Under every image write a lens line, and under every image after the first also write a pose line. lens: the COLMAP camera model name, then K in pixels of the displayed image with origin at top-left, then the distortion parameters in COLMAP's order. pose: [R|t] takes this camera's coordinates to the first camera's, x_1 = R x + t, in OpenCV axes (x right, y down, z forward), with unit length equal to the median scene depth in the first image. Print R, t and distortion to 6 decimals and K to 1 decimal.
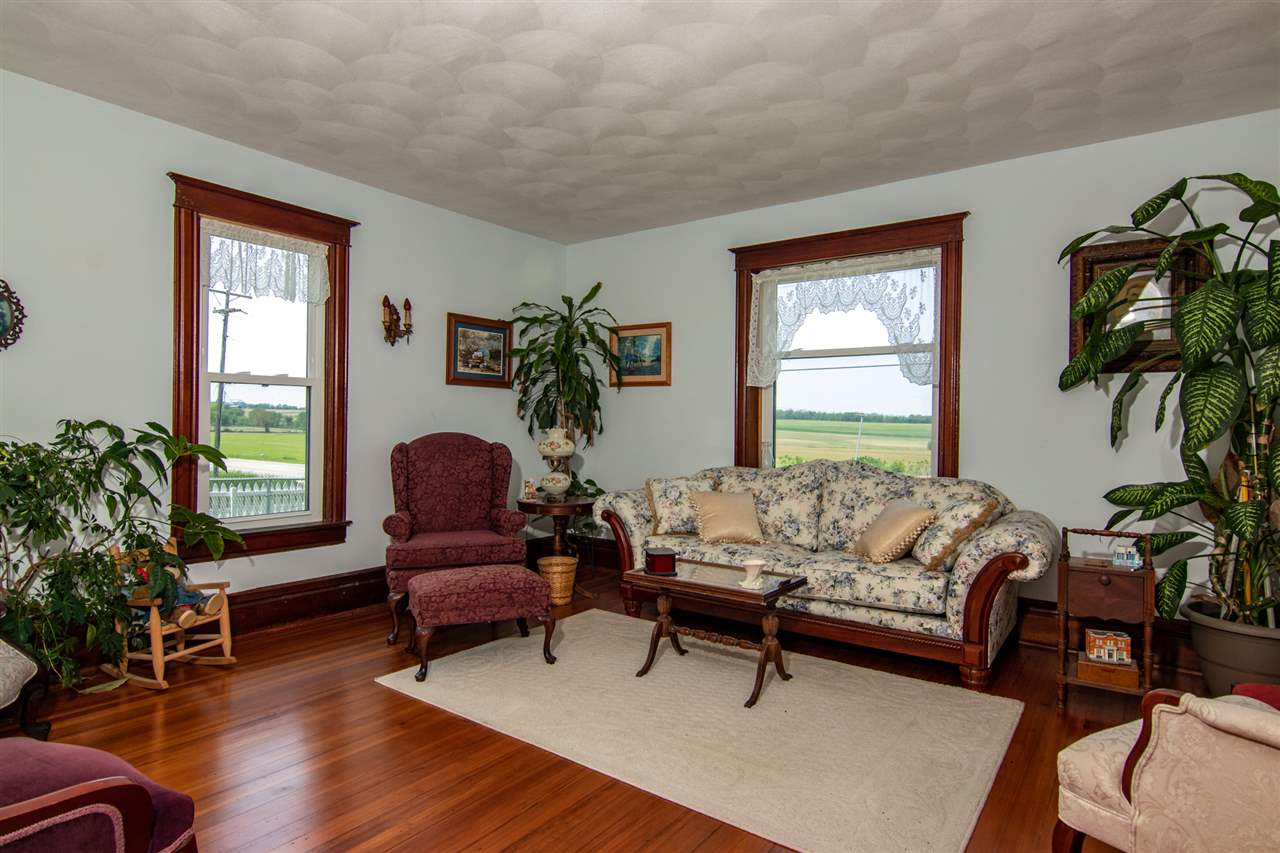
lens RADIAL K [[695.8, 0, 640.0], [0, 695.8, 426.5], [0, 0, 1]] dist [0.003855, 0.001433]
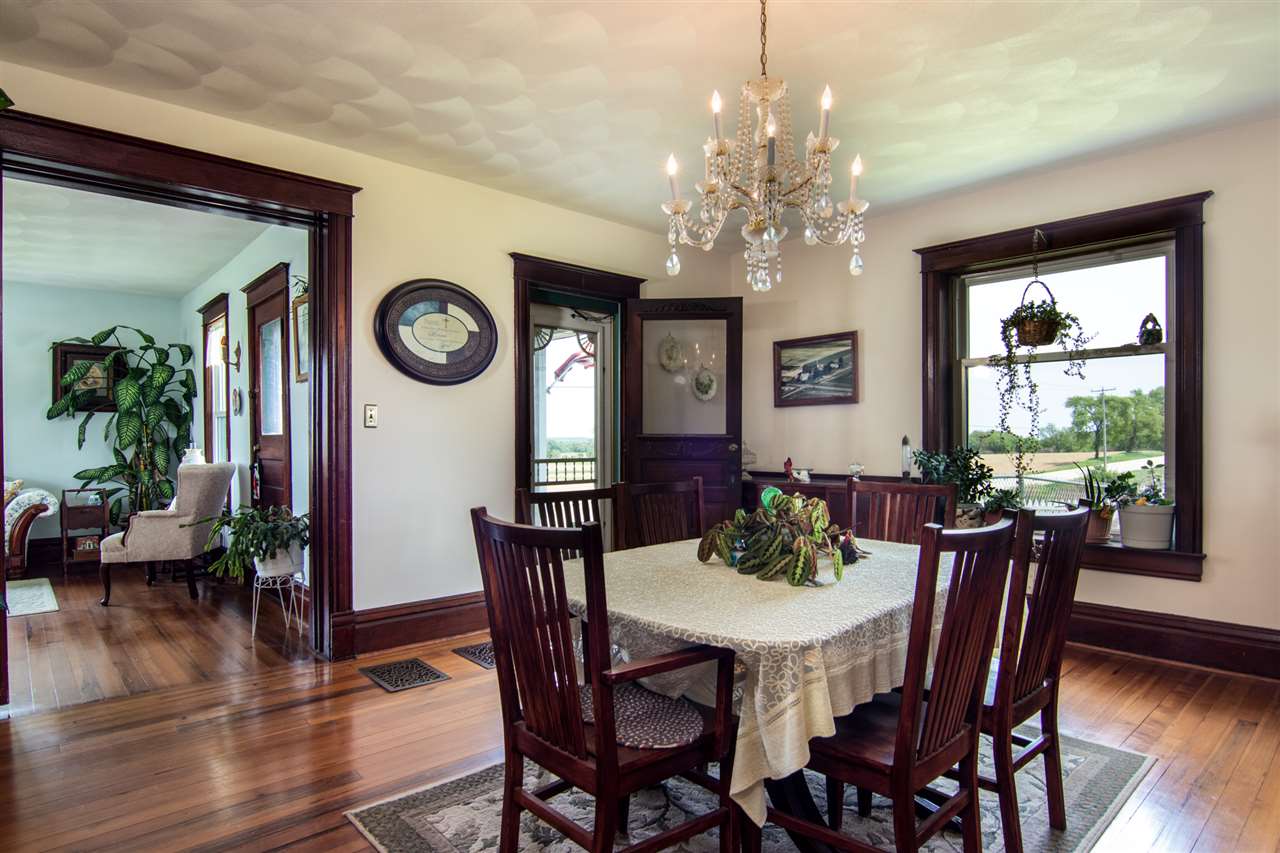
lens RADIAL K [[695.8, 0, 640.0], [0, 695.8, 426.5], [0, 0, 1]] dist [0.003855, 0.001433]
pose [[0.207441, -0.004337, 0.978238, -1.034528], [0.004054, 0.999985, 0.003574, -0.041846], [-0.978239, 0.003224, 0.207455, -1.073130]]
